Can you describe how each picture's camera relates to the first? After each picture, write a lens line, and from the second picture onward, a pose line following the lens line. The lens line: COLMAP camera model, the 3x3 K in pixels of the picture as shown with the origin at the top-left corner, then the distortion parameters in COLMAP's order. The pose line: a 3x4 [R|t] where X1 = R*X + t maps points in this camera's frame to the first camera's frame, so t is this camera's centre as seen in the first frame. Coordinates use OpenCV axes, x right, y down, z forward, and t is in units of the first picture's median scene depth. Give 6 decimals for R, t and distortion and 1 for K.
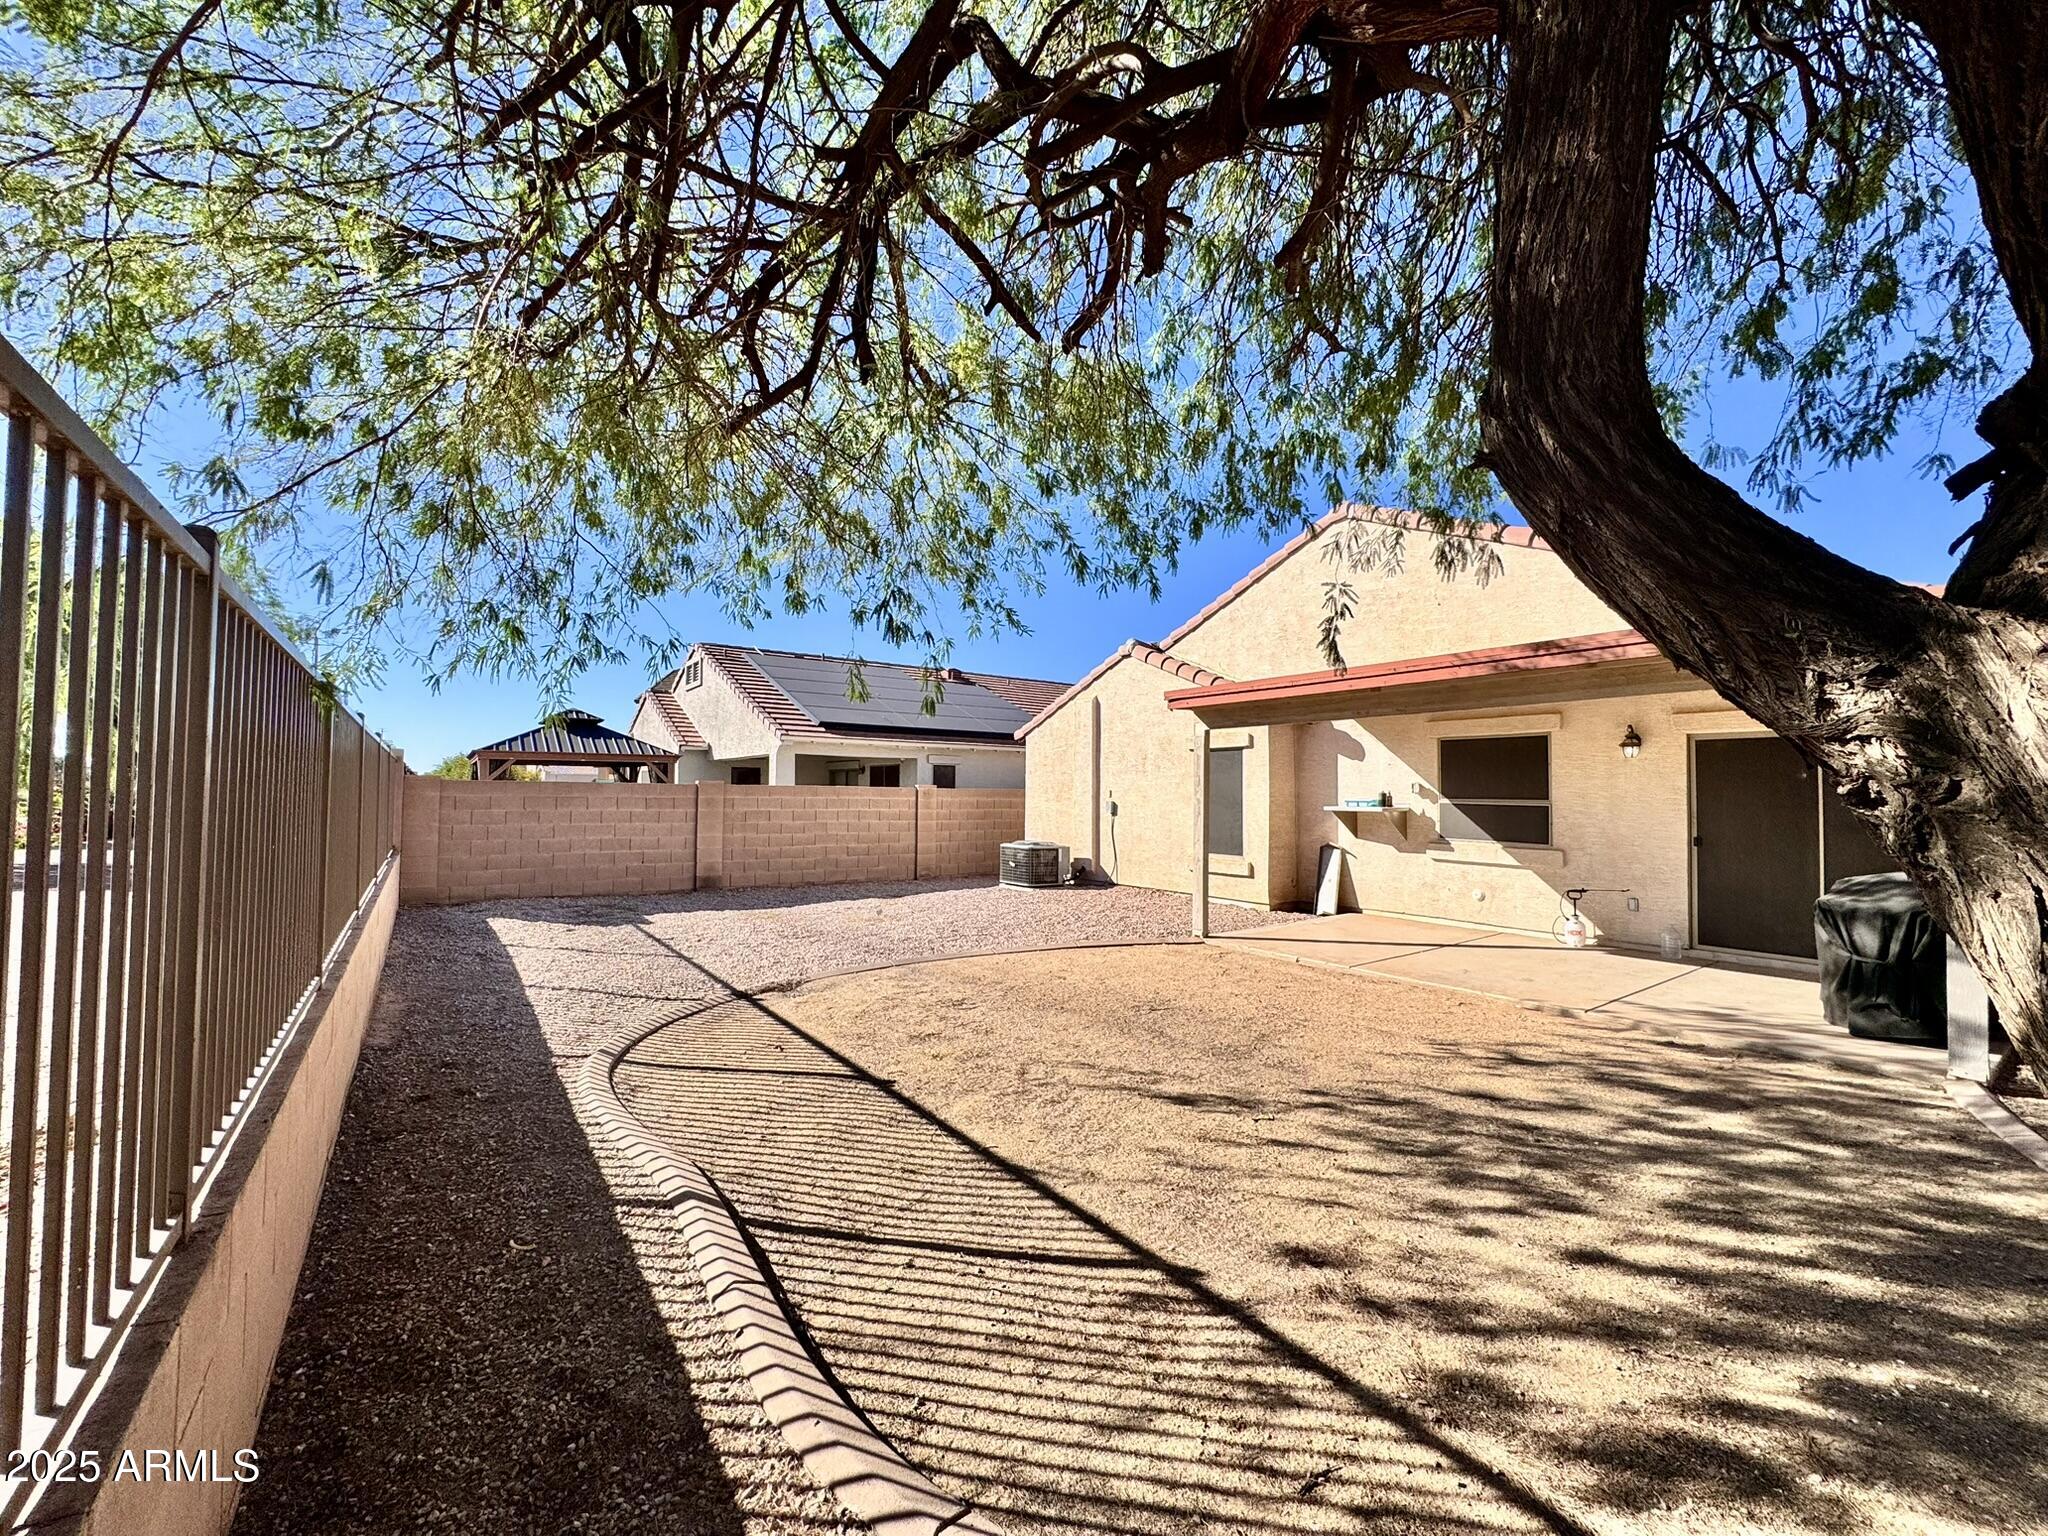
lens RADIAL K [[801.1, 0, 1024.0], [0, 801.1, 768.0], [0, 0, 1]] dist [-0.000772, -0.000111]
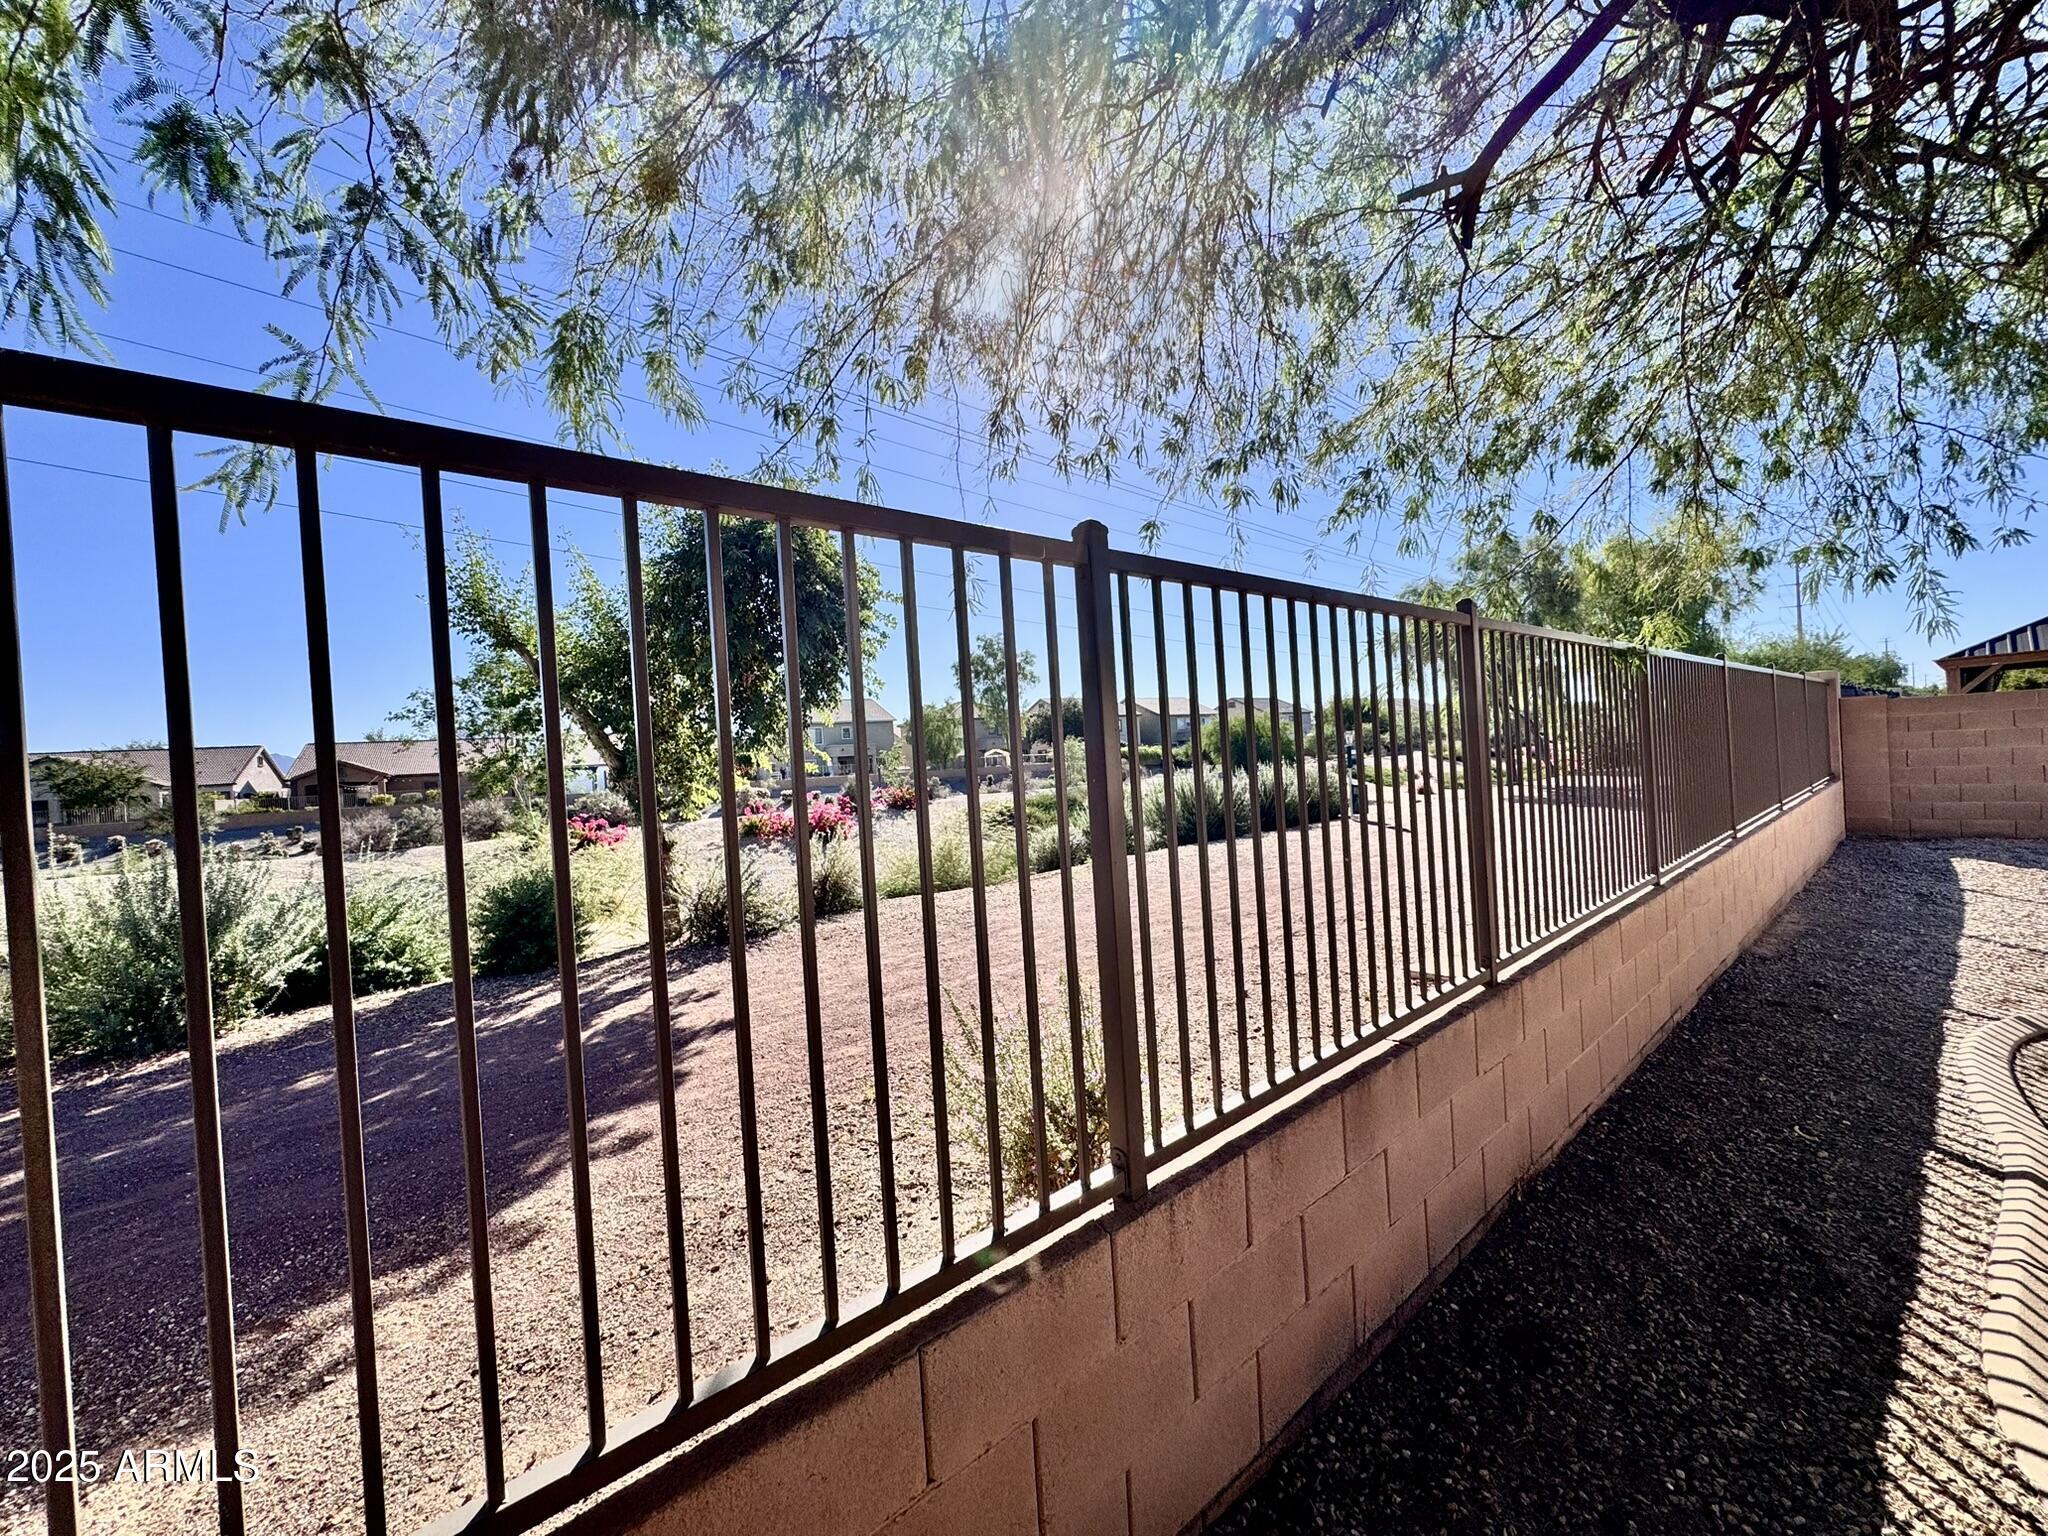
lens RADIAL K [[801.1, 0, 1024.0], [0, 801.1, 768.0], [0, 0, 1]] dist [-0.000772, -0.000111]
pose [[0.080124, -0.007553, -0.996756, 0.316124], [0.097281, 0.995257, 0.000278, 0.000028], [0.992026, -0.096987, 0.080479, -0.075425]]
